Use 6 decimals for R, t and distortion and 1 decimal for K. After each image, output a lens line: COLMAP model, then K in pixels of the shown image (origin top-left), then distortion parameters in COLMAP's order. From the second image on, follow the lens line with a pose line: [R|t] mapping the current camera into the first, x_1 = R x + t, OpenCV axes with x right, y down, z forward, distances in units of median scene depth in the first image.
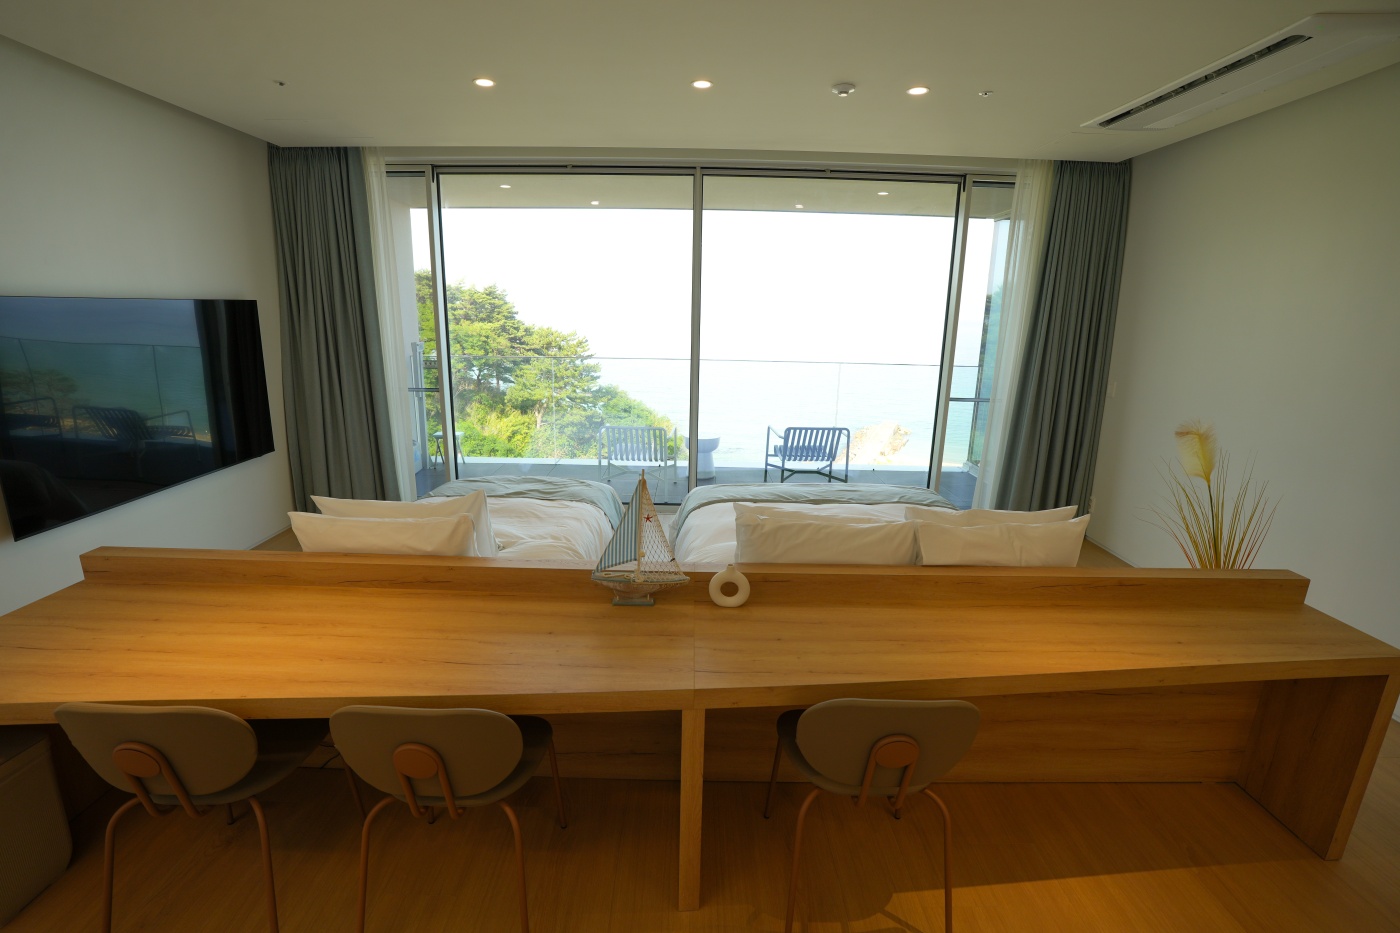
lens RADIAL K [[639.8, 0, 687.2], [0, 639.8, 477.7], [0, 0, 1]] dist [-0.075942, 0.028460]
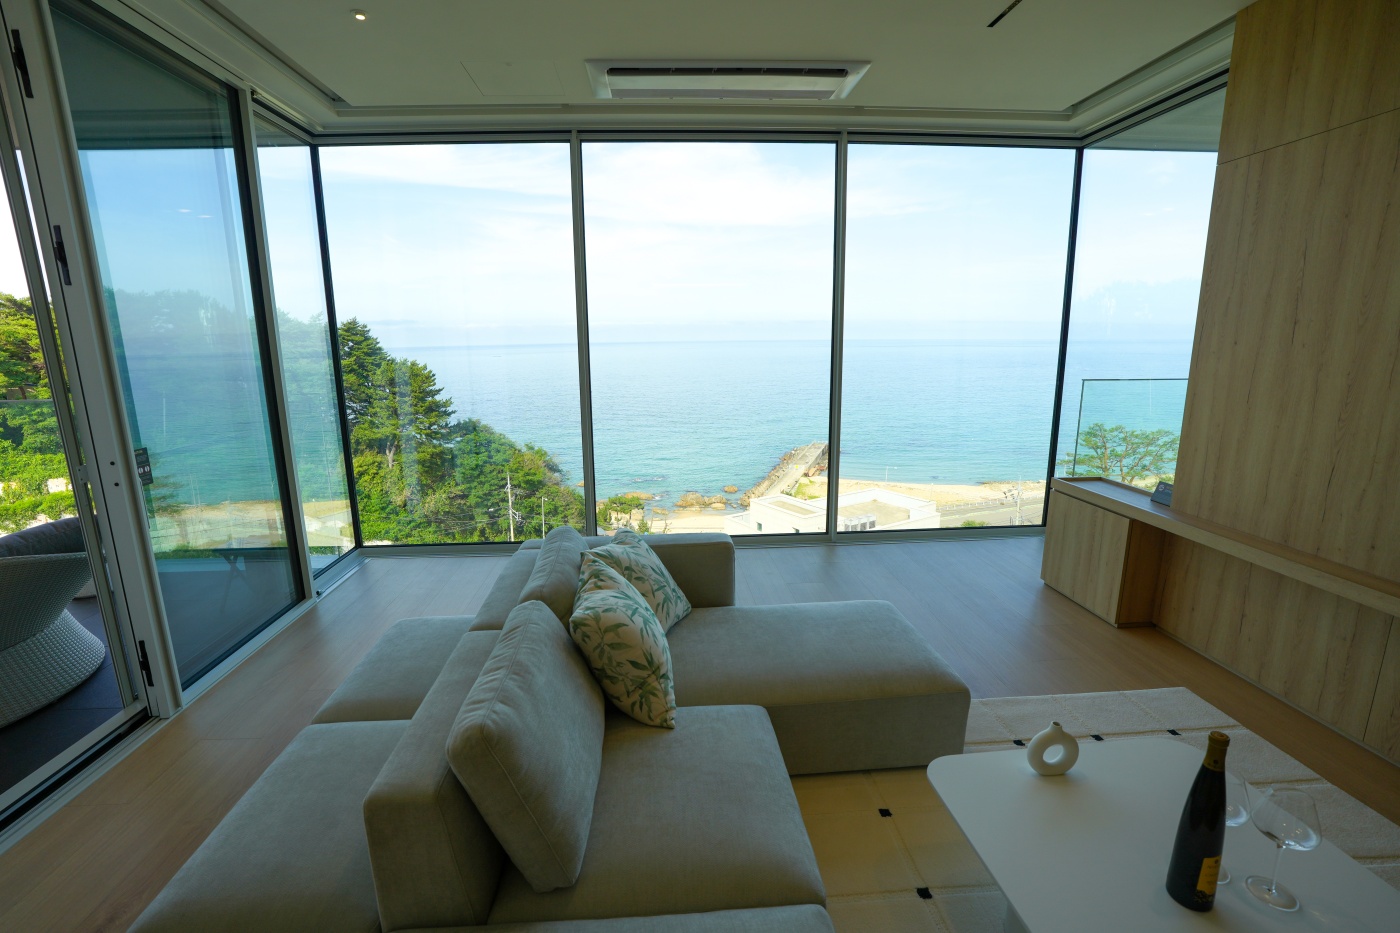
lens RADIAL K [[639.8, 0, 687.2], [0, 639.8, 477.7], [0, 0, 1]] dist [-0.075942, 0.028460]
pose [[0.997481, -0.043622, 0.055944, 0.157934], [0.045957, 0.998096, -0.041150, -0.002919], [-0.054043, 0.043617, 0.997586, 0.031185]]
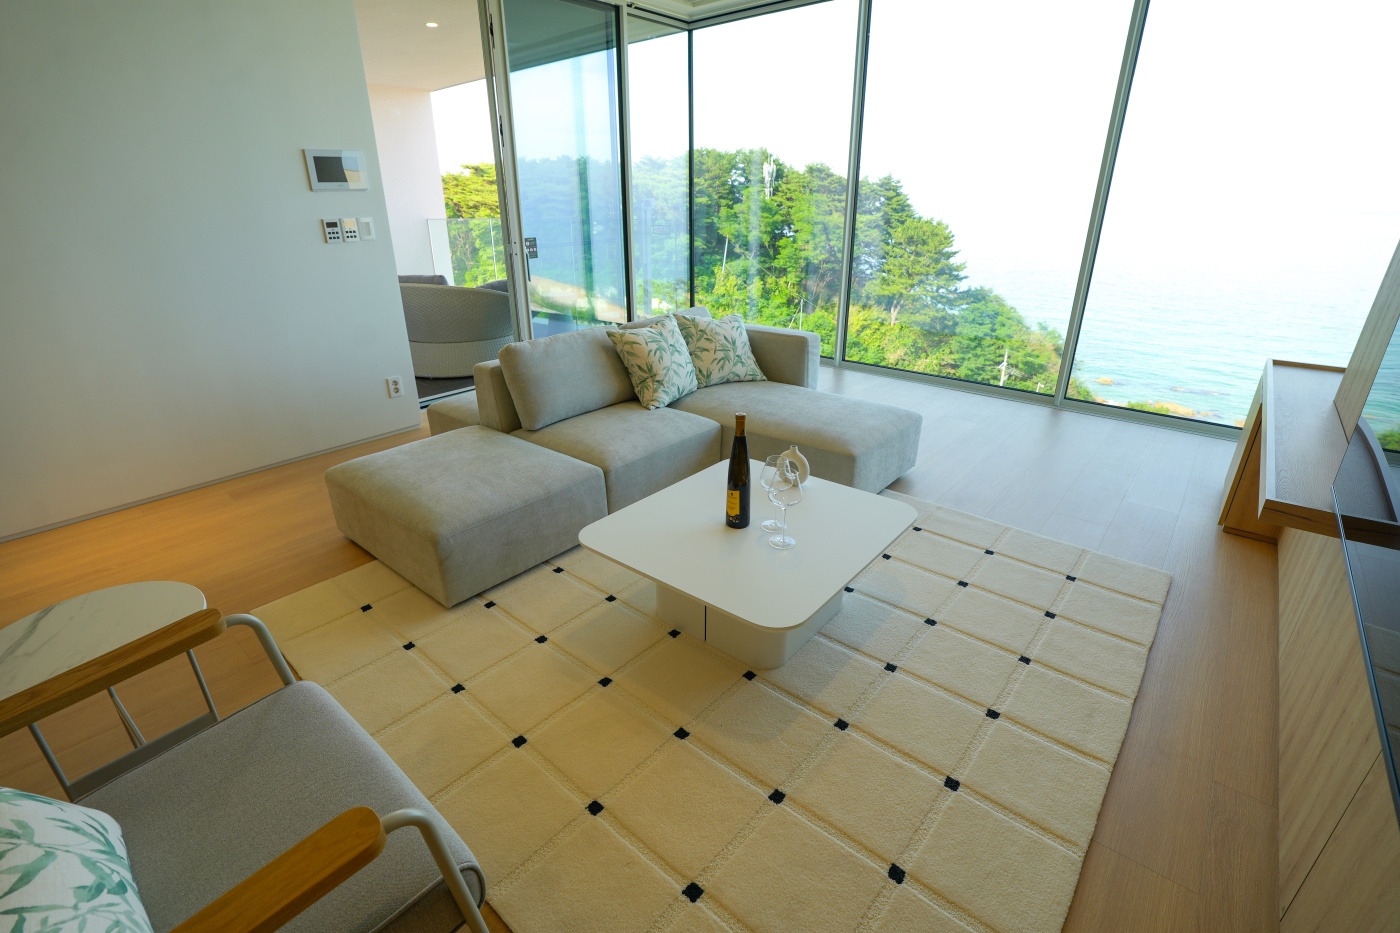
lens RADIAL K [[641.3, 0, 690.8], [0, 641.3, 472.1], [0, 0, 1]] dist [-0.071794, 0.025948]
pose [[0.760261, 0.233645, -0.606147, 0.180237], [-0.145793, 0.970647, 0.191284, 0.000326], [0.633047, -0.057054, 0.772008, 0.026532]]
